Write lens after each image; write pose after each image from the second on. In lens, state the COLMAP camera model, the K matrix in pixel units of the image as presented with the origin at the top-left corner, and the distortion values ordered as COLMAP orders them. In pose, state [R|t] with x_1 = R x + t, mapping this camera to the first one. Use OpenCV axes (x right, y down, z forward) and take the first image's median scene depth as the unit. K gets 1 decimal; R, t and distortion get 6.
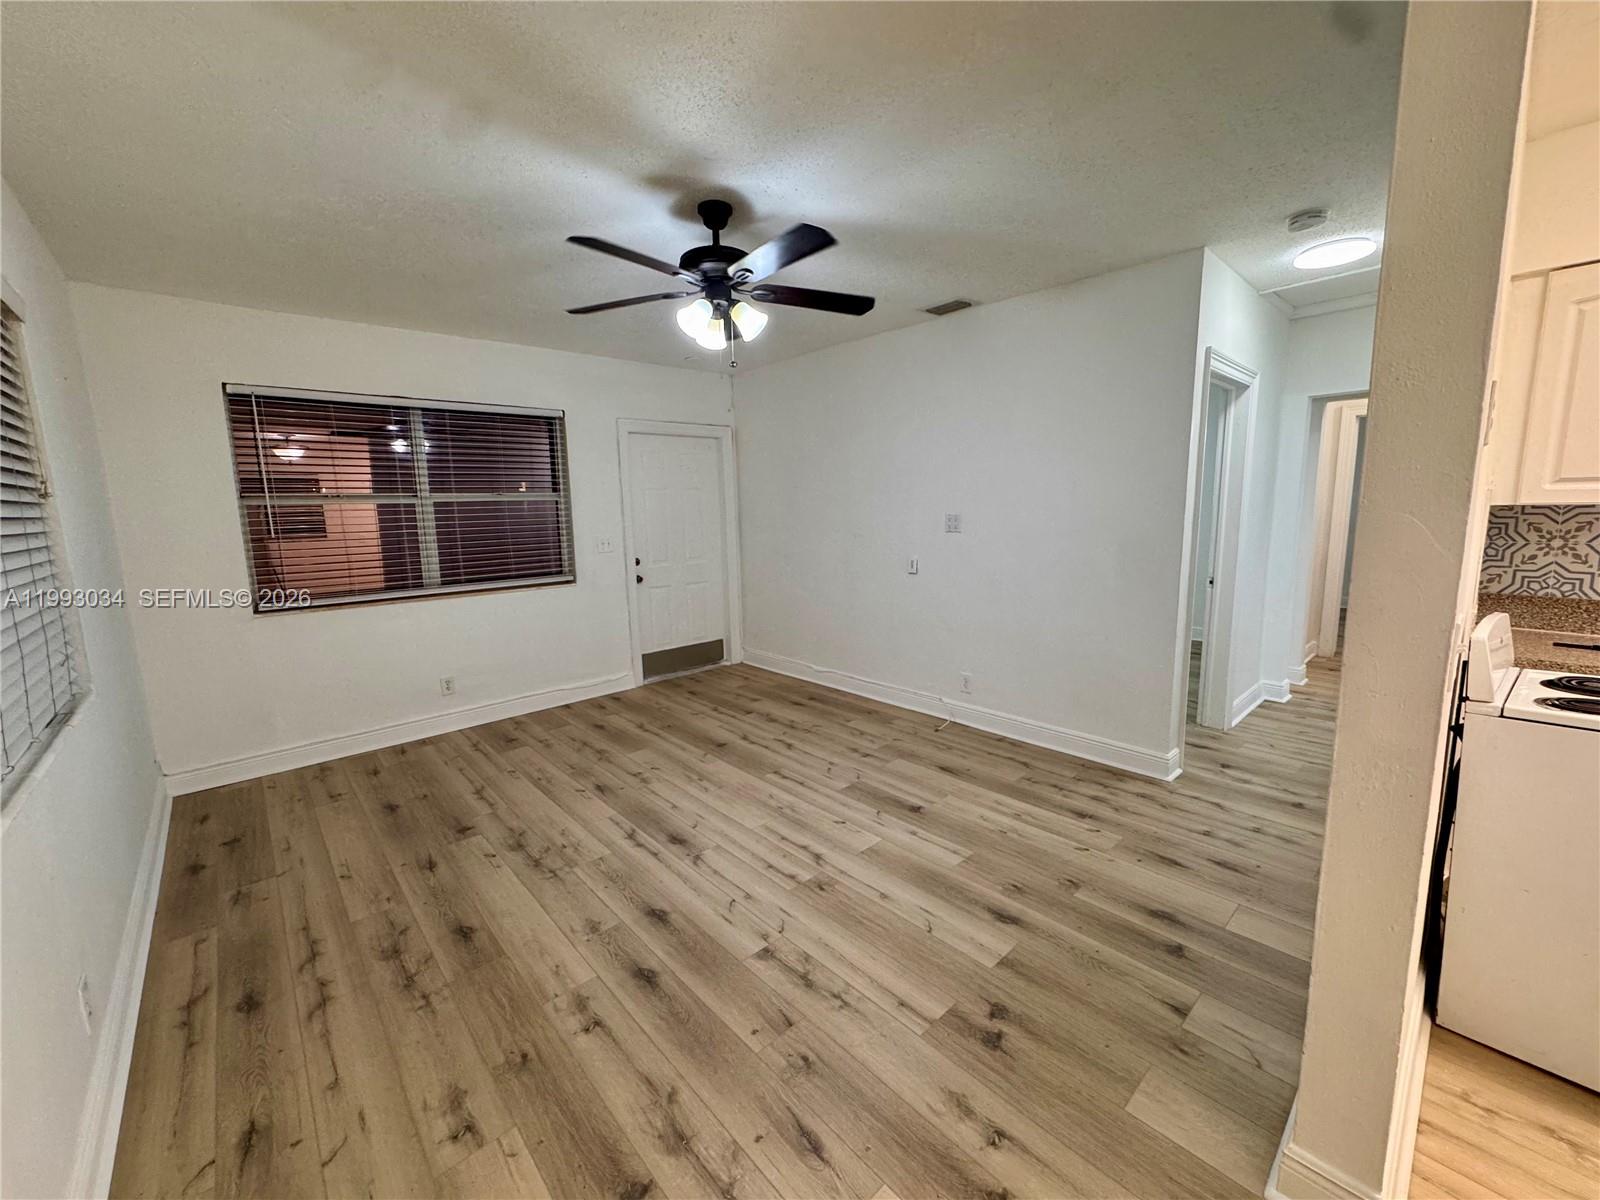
lens RADIAL K [[634.3, 0, 796.8], [0, 634.3, 600.0], [0, 0, 1]] dist [-0.002645, 0.000161]
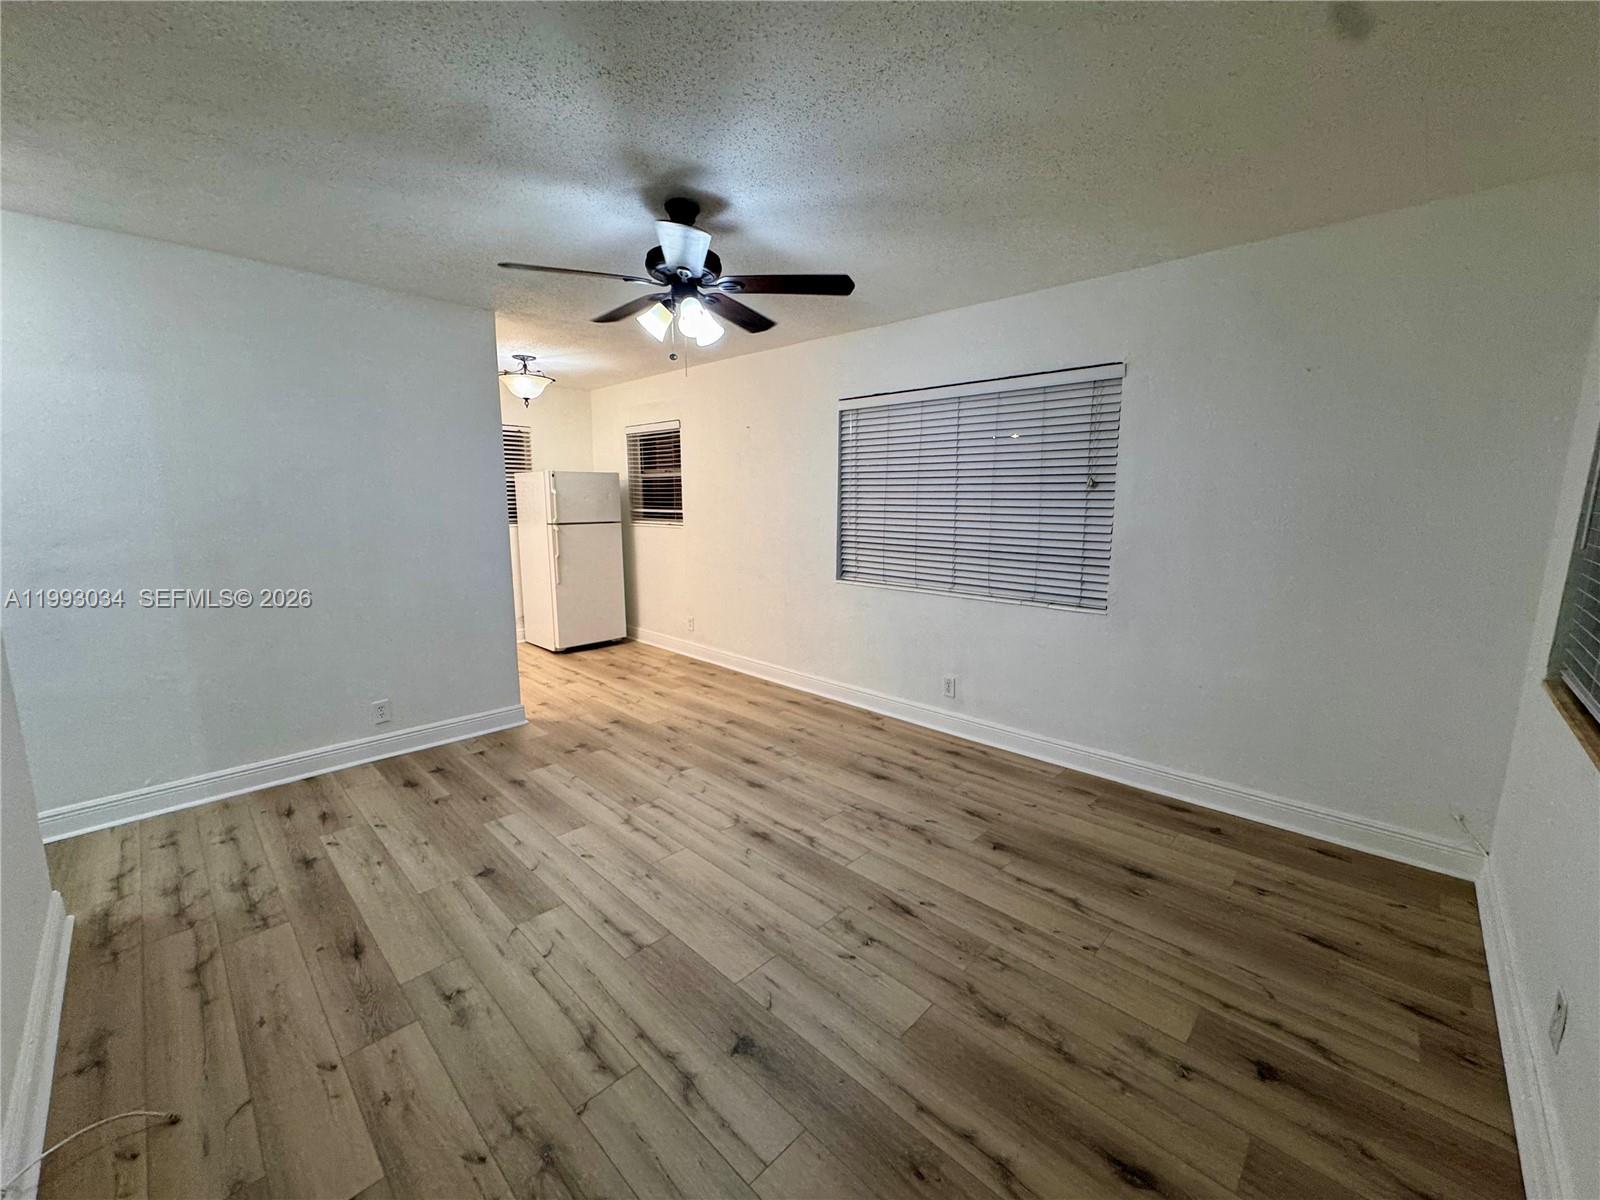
lens RADIAL K [[634.3, 0, 796.8], [0, 634.3, 600.0], [0, 0, 1]] dist [-0.002645, 0.000161]
pose [[-0.997378, 0.033277, -0.064256, -0.199071], [0.011830, 0.951022, 0.308897, -0.293814], [0.071388, 0.307327, -0.948922, 1.904001]]
